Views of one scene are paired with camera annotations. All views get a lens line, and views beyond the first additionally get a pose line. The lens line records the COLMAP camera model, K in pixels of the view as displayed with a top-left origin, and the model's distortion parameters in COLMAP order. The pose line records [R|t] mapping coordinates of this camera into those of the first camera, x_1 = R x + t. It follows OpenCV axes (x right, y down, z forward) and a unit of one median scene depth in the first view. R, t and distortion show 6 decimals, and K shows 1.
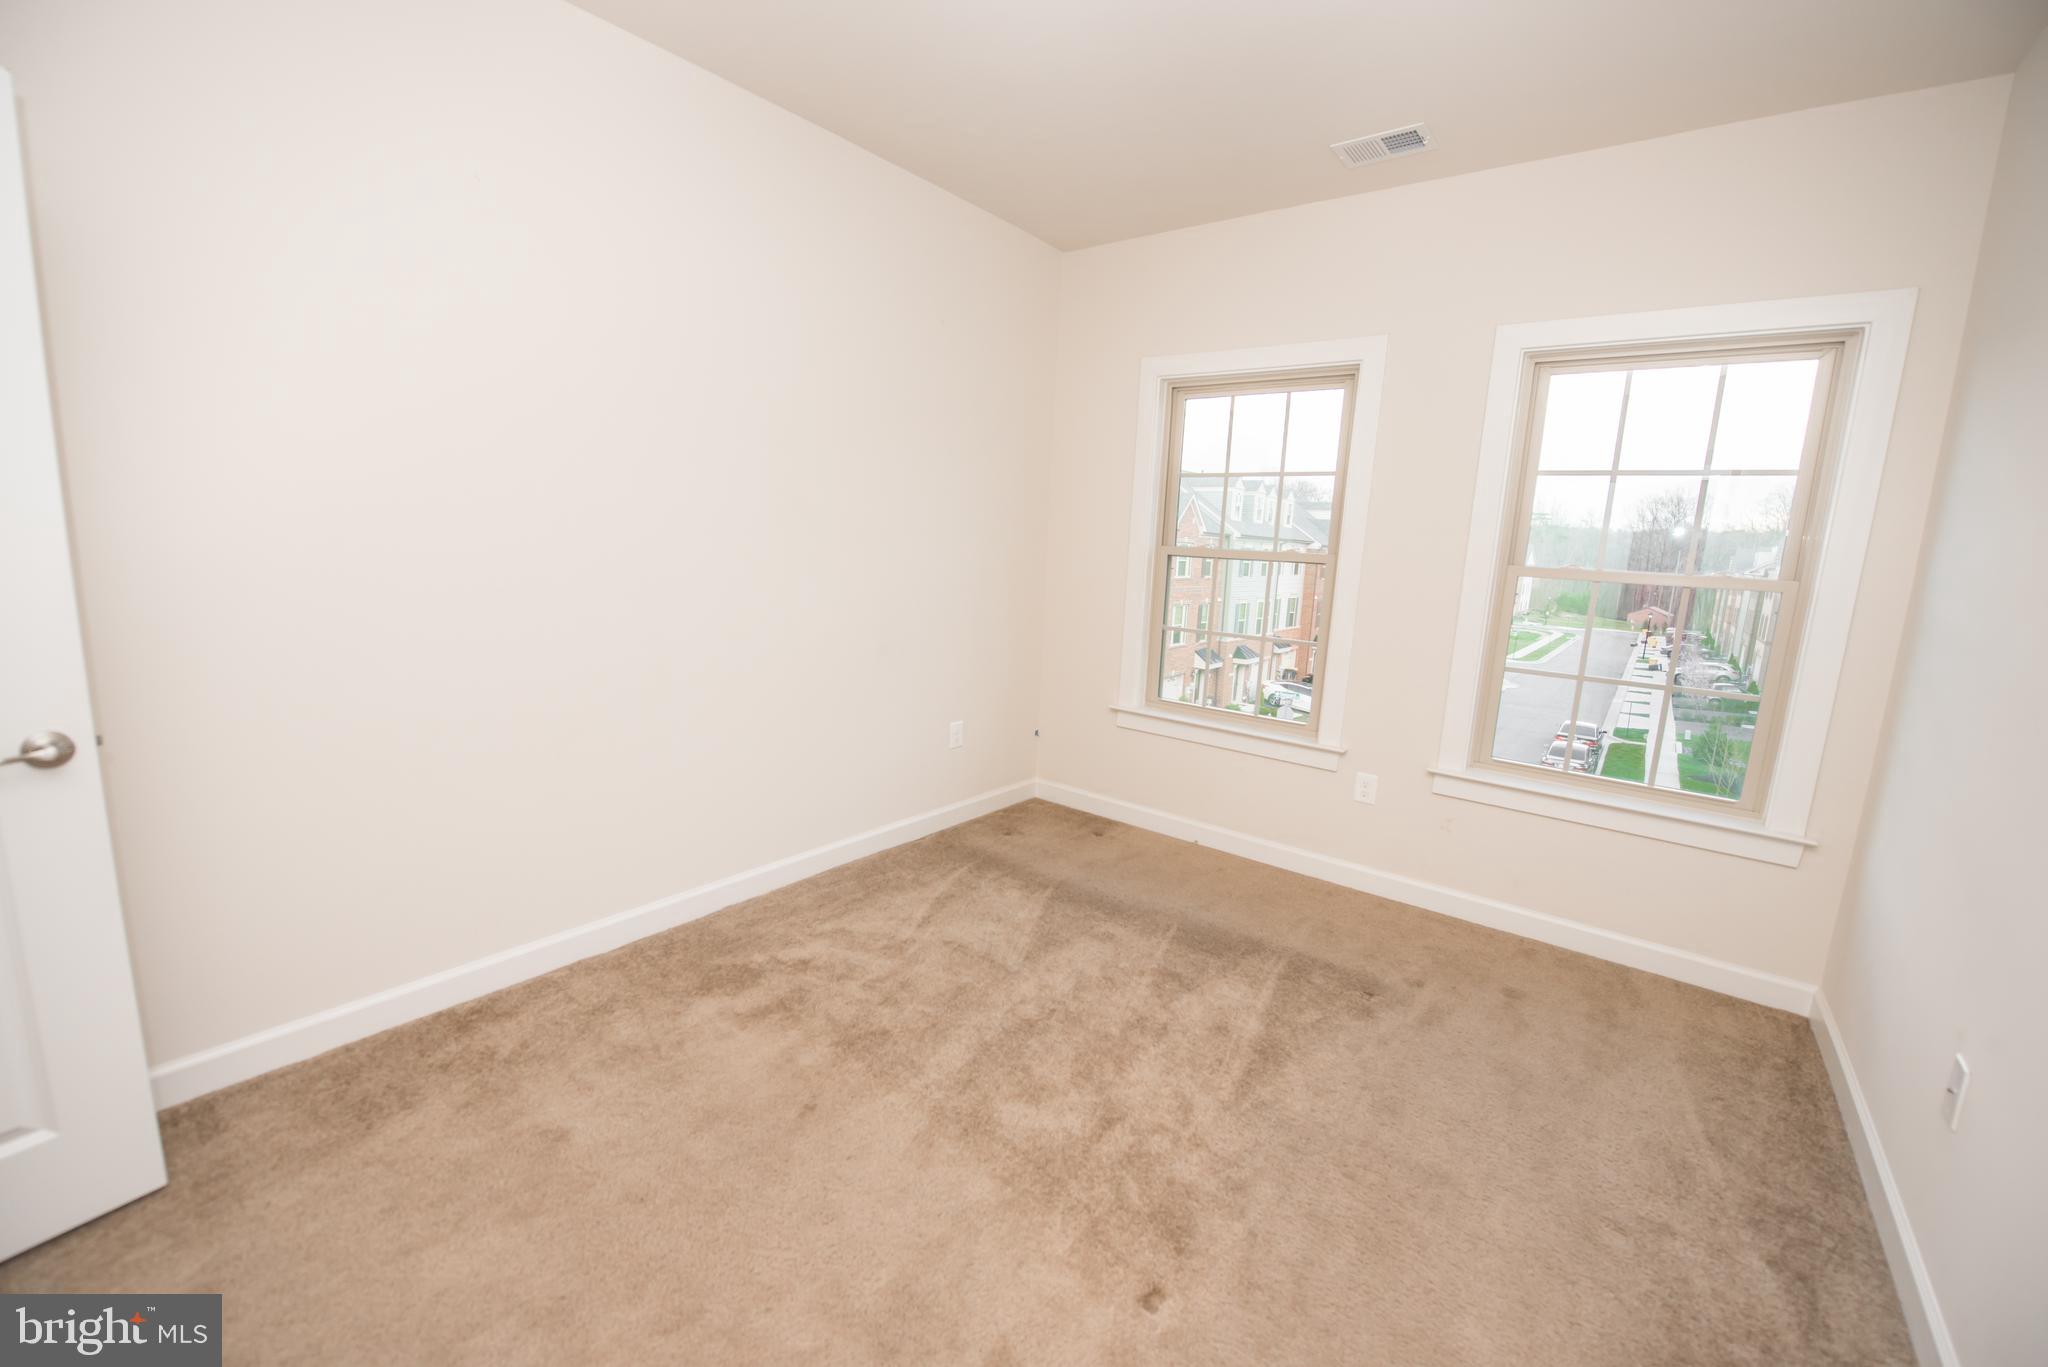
lens RADIAL K [[814.0, 0, 1027.4], [0, 814.0, 680.7], [0, 0, 1]] dist [-0.016559, -0.002343]
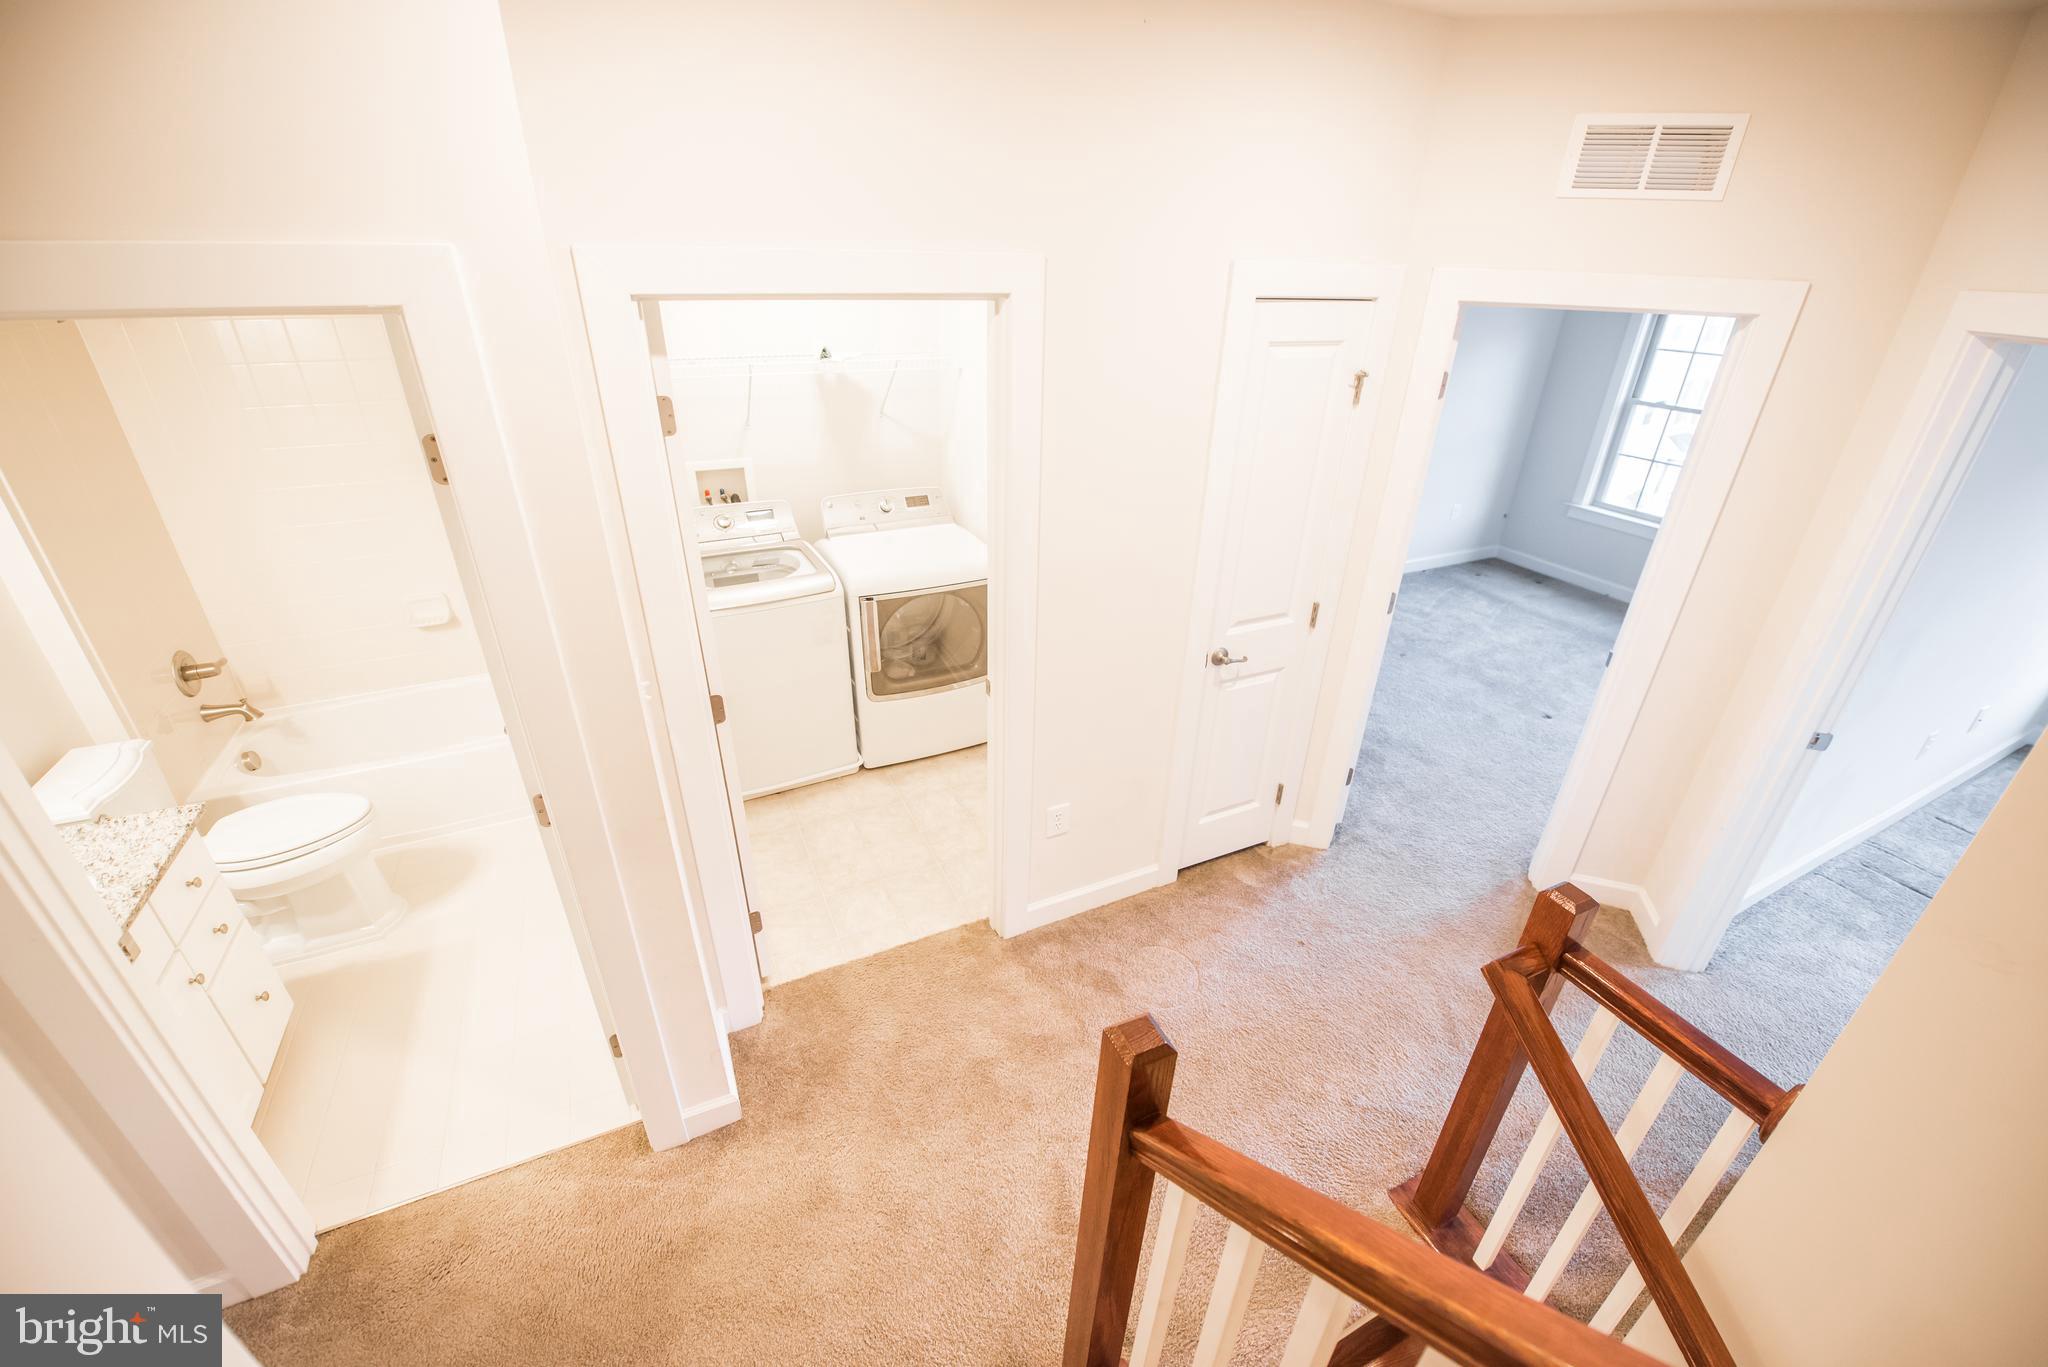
lens RADIAL K [[814.0, 0, 1027.4], [0, 814.0, 680.7], [0, 0, 1]] dist [-0.016559, -0.002343]
pose [[0.899051, 0.168119, -0.404282, -0.175563], [-0.045929, 0.954464, 0.294771, -0.062630], [0.435429, -0.246446, 0.865833, -1.086728]]
